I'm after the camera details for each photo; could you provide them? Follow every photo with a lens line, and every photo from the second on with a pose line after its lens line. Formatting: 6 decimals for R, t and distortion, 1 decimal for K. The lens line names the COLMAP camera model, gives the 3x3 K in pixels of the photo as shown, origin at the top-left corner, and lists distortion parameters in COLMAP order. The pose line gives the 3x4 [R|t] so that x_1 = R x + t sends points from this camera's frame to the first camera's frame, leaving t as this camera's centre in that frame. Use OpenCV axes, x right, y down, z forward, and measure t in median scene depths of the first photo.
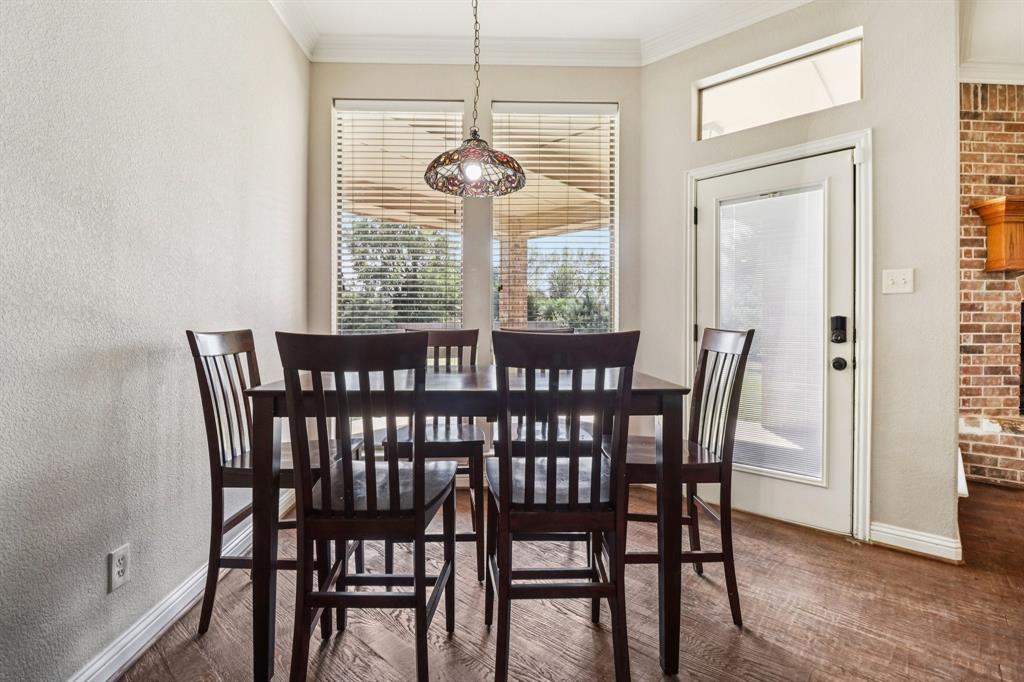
lens RADIAL K [[473.1, 0, 511.7], [0, 473.1, 321.3], [0, 0, 1]] dist [0.001879, -0.009745]
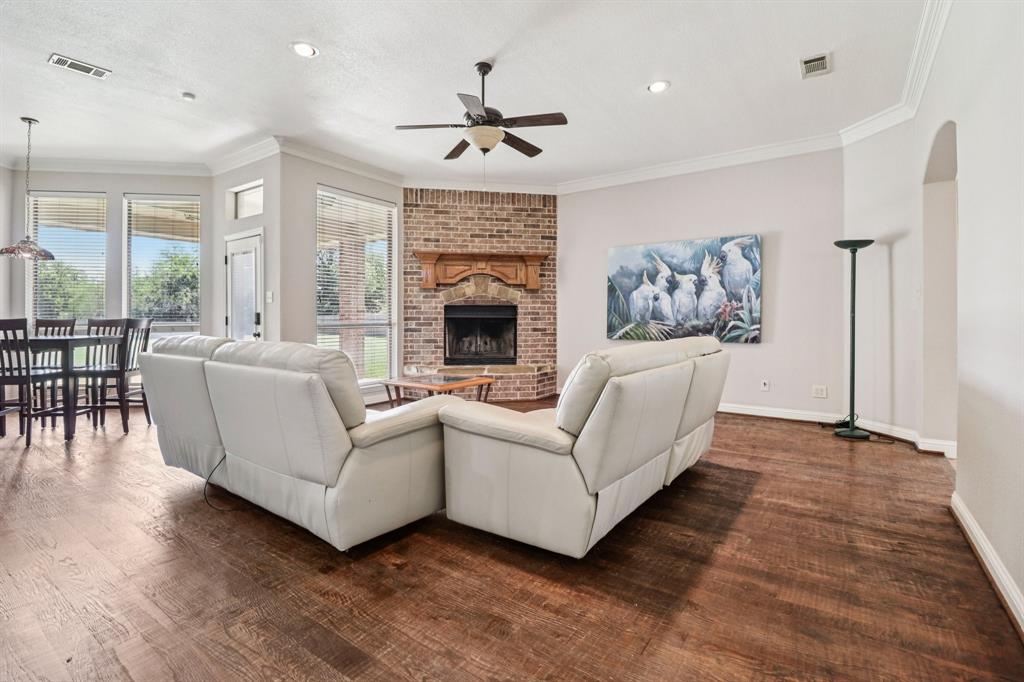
lens RADIAL K [[473.1, 0, 511.7], [0, 473.1, 321.3], [0, 0, 1]] dist [0.001879, -0.009745]
pose [[0.991324, 0.004127, 0.131380, 1.116883], [-0.003319, 0.999974, -0.006369, 0.036353], [-0.131403, 0.005878, 0.991312, -0.930470]]
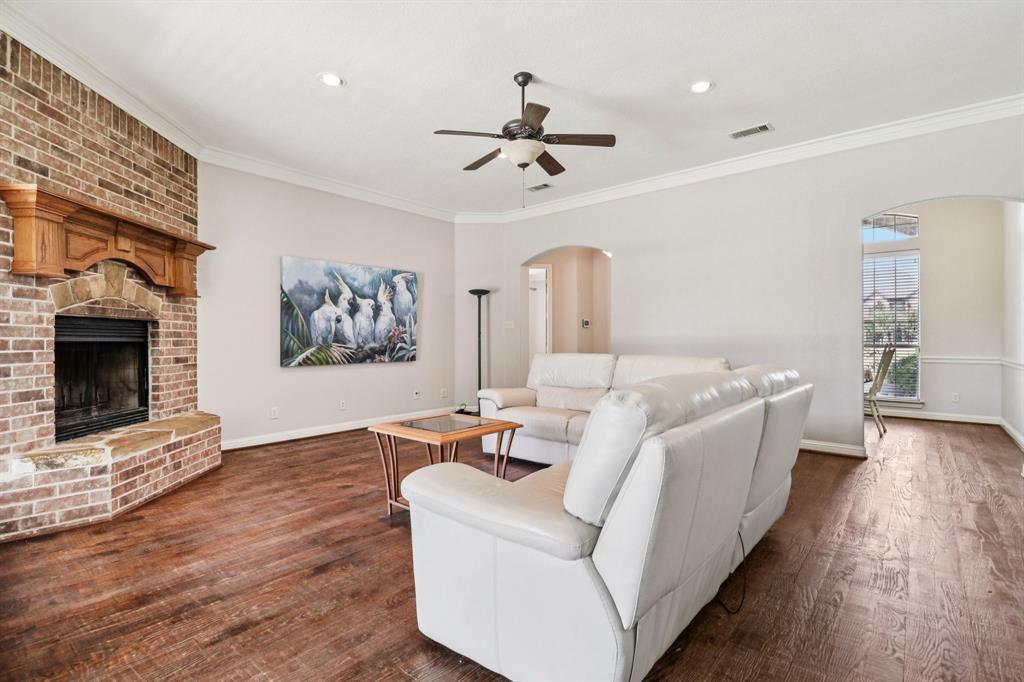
lens RADIAL K [[474.8, 0, 512.0], [0, 474.8, 341.0], [0, 0, 1]] dist [-0.020445, -0.001571]
pose [[-0.037558, 0.001319, 0.999294, 0.194972], [0.015804, 0.999875, -0.000726, 0.022720], [-0.999169, 0.015765, -0.037574, 0.183544]]
